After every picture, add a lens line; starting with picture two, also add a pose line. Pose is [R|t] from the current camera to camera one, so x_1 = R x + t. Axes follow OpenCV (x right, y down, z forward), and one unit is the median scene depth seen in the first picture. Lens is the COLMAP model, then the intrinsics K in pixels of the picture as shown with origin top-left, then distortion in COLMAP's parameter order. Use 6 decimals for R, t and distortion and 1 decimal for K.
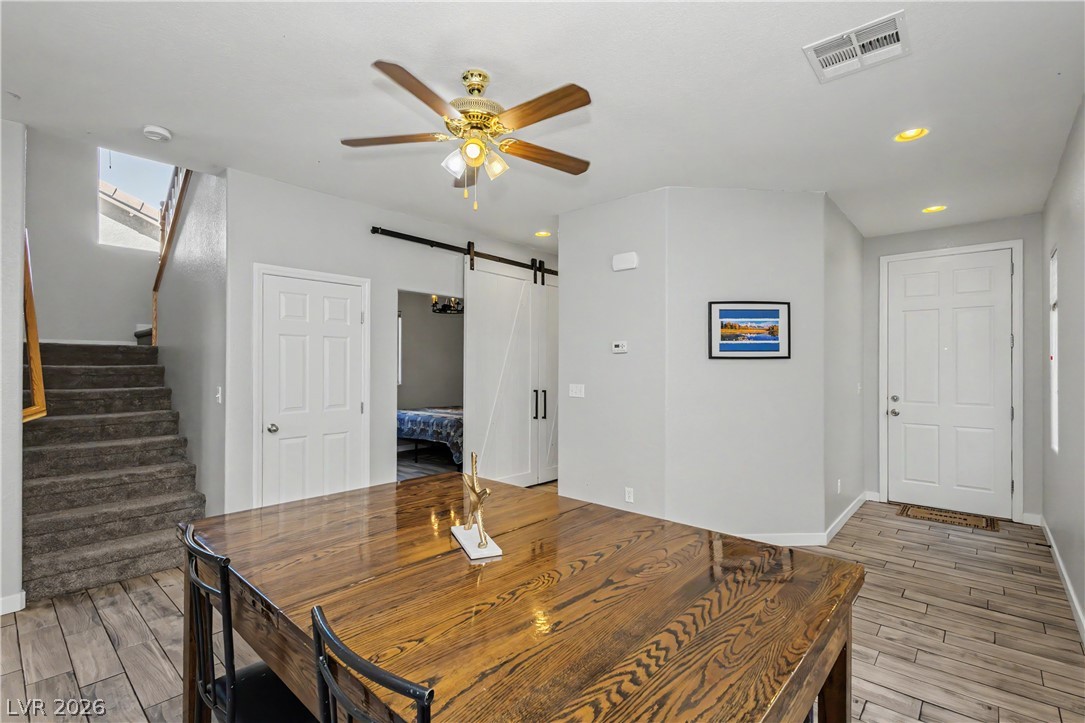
lens RADIAL K [[497.3, 0, 540.6], [0, 497.3, 362.1], [0, 0, 1]] dist [0.002743, 0.000126]
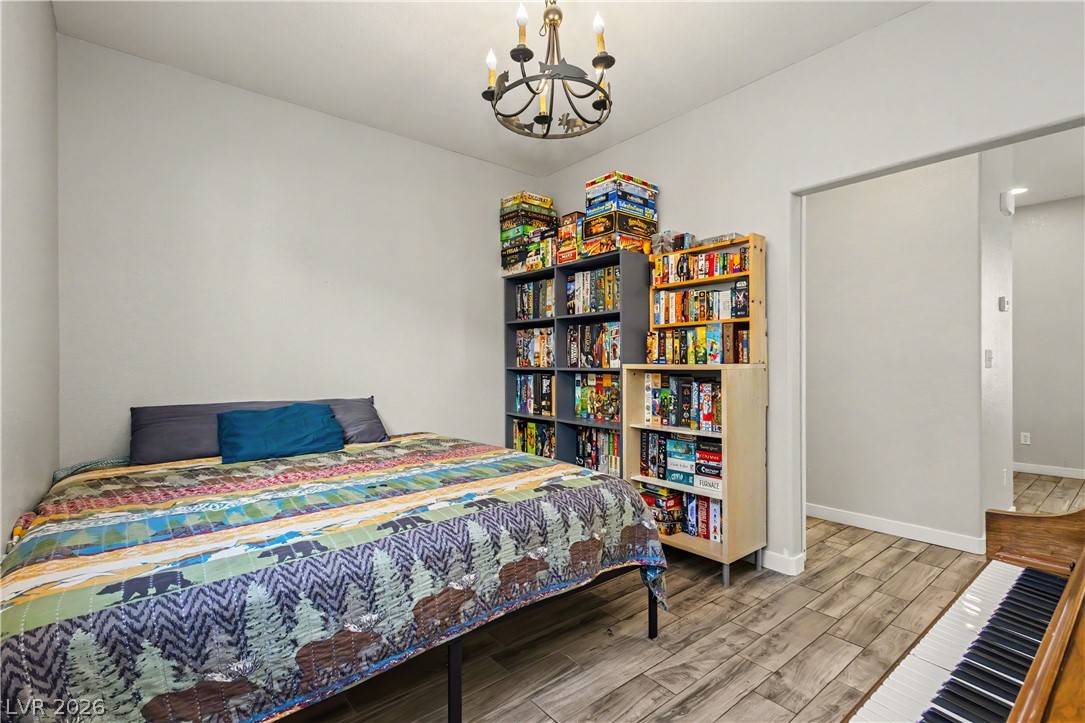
lens RADIAL K [[503.3, 0, 550.7], [0, 503.3, 354.3], [0, 0, 1]] dist [0.003030, -0.000141]
pose [[0.145689, 0.006716, 0.989308, -0.479776], [-0.011090, 0.999925, -0.005155, 0.040072], [-0.989268, -0.010221, 0.145753, 0.984541]]
